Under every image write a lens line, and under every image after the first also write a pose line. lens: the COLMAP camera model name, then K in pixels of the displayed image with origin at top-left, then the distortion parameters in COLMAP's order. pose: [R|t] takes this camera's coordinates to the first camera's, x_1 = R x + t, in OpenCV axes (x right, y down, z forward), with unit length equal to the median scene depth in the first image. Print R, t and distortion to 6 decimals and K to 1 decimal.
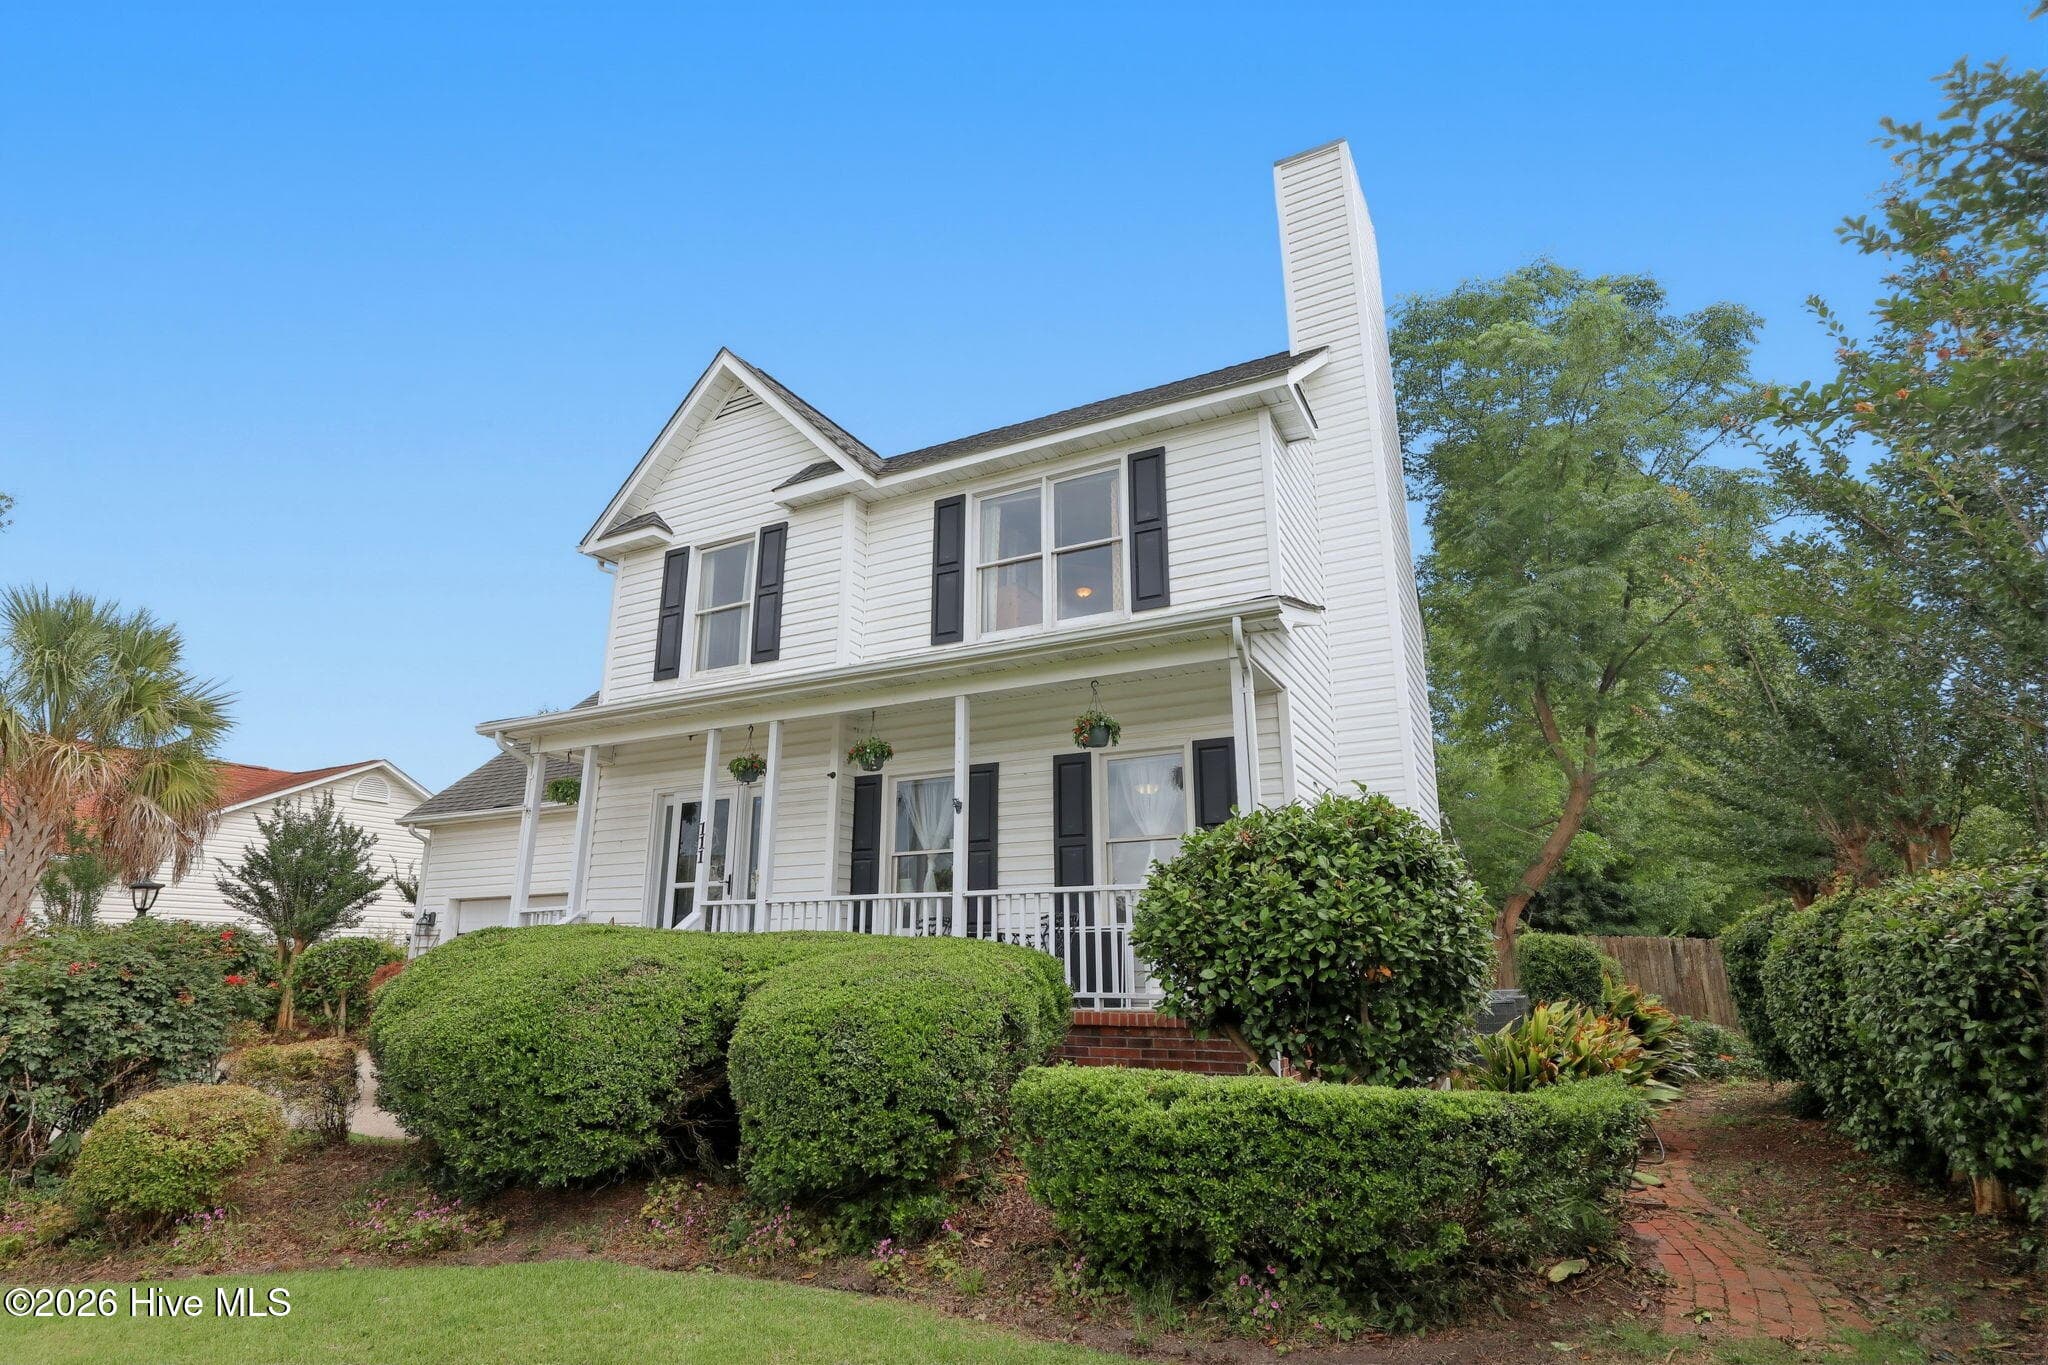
lens RADIAL K [[1017.5, 0, 1019.1], [0, 1017.5, 737.4], [0, 0, 1]] dist [-0.010165, 0.001093]
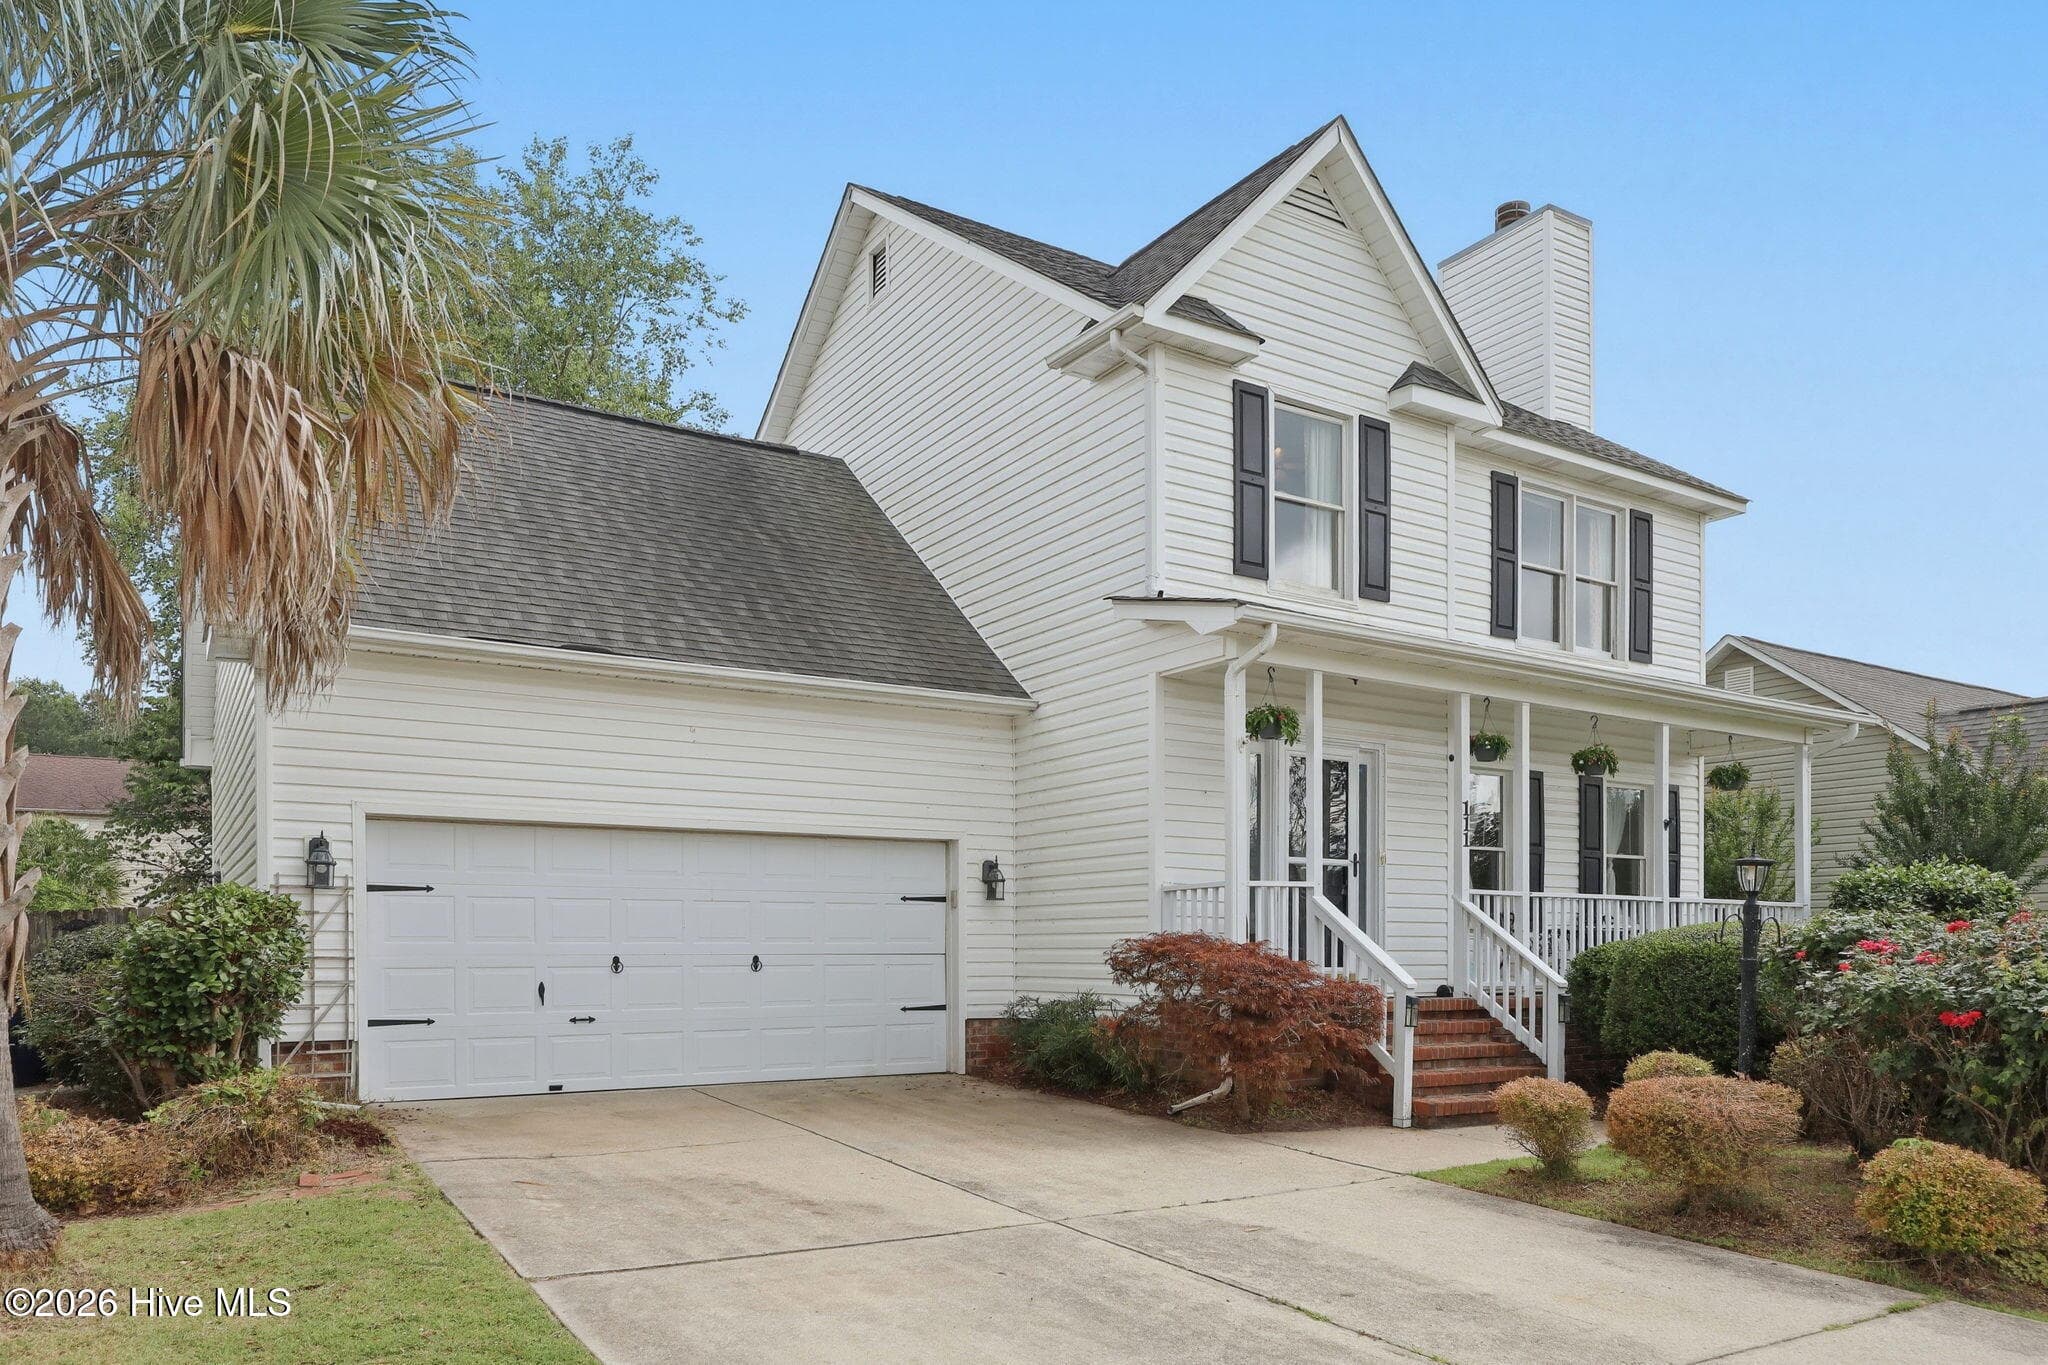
lens RADIAL K [[1388.6, 0, 995.3], [0, 1388.6, 989.1], [0, 0, 1]] dist [-0.019583, -0.006184]
pose [[0.532095, -0.022116, 0.846396, -1.407527], [-0.195692, 0.969379, 0.148353, 0.128884], [-0.823759, -0.244571, 0.511474, 0.616407]]
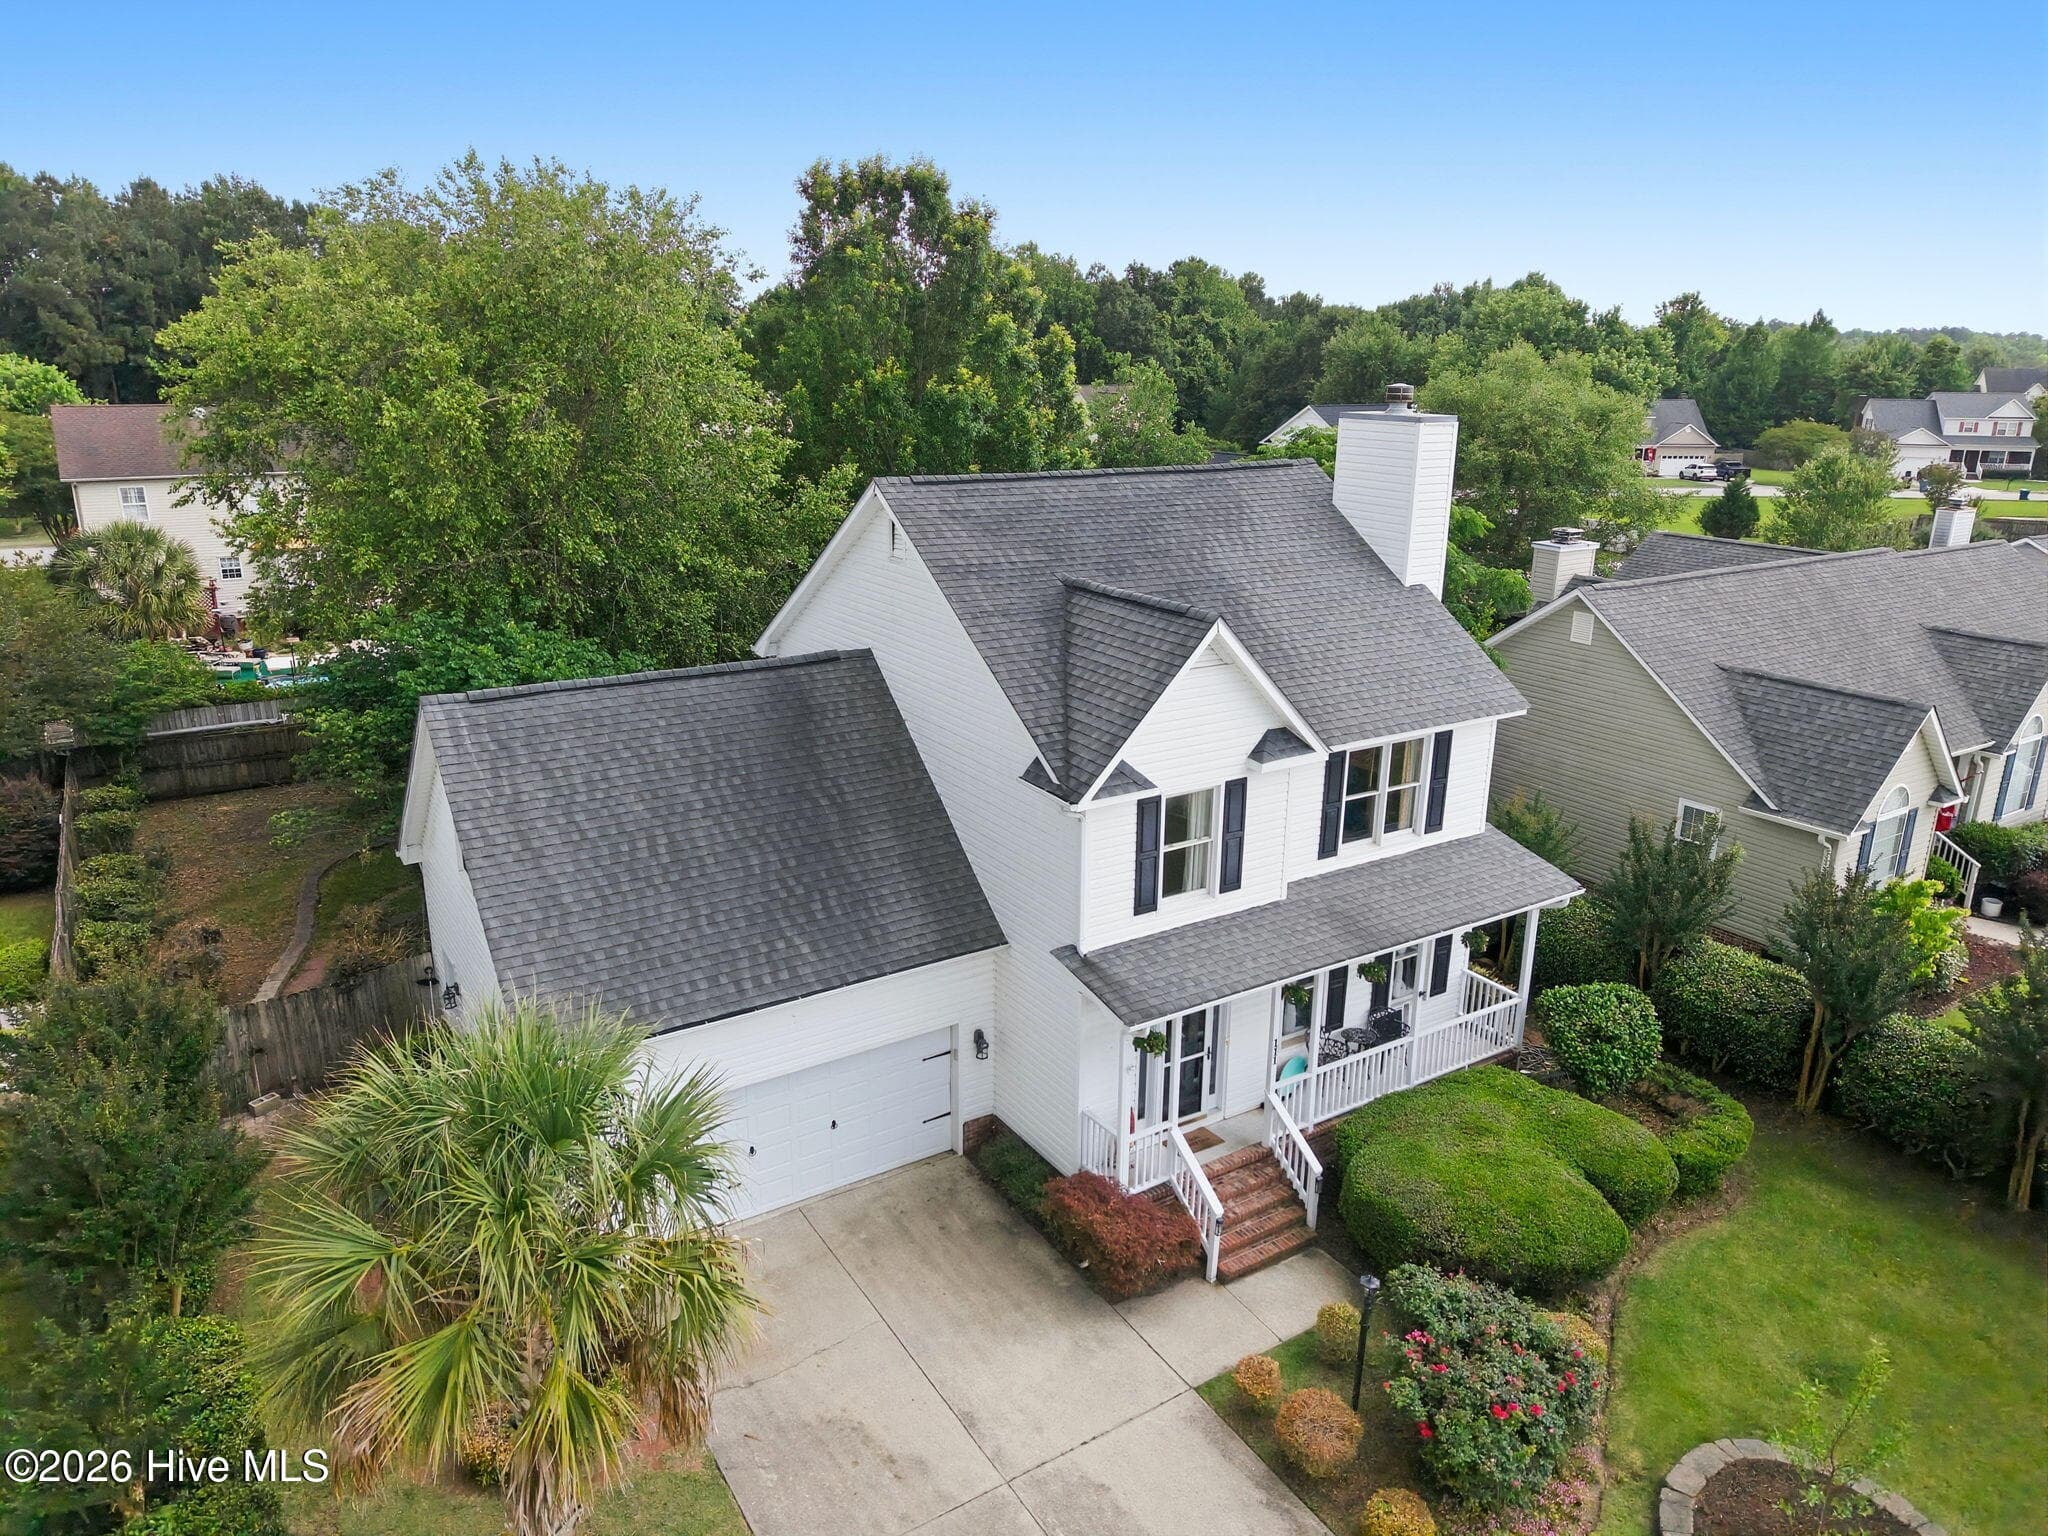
lens RADIAL K [[1378.9, 0, 1008.3], [0, 1378.9, 759.0], [0, 0, 1]] dist [0.023123, -0.021386]
pose [[0.518919, -0.245499, 0.818812, -1.801015], [-0.205382, 0.894009, 0.398204, -0.868771], [-0.829784, -0.374805, 0.413497, 0.596673]]
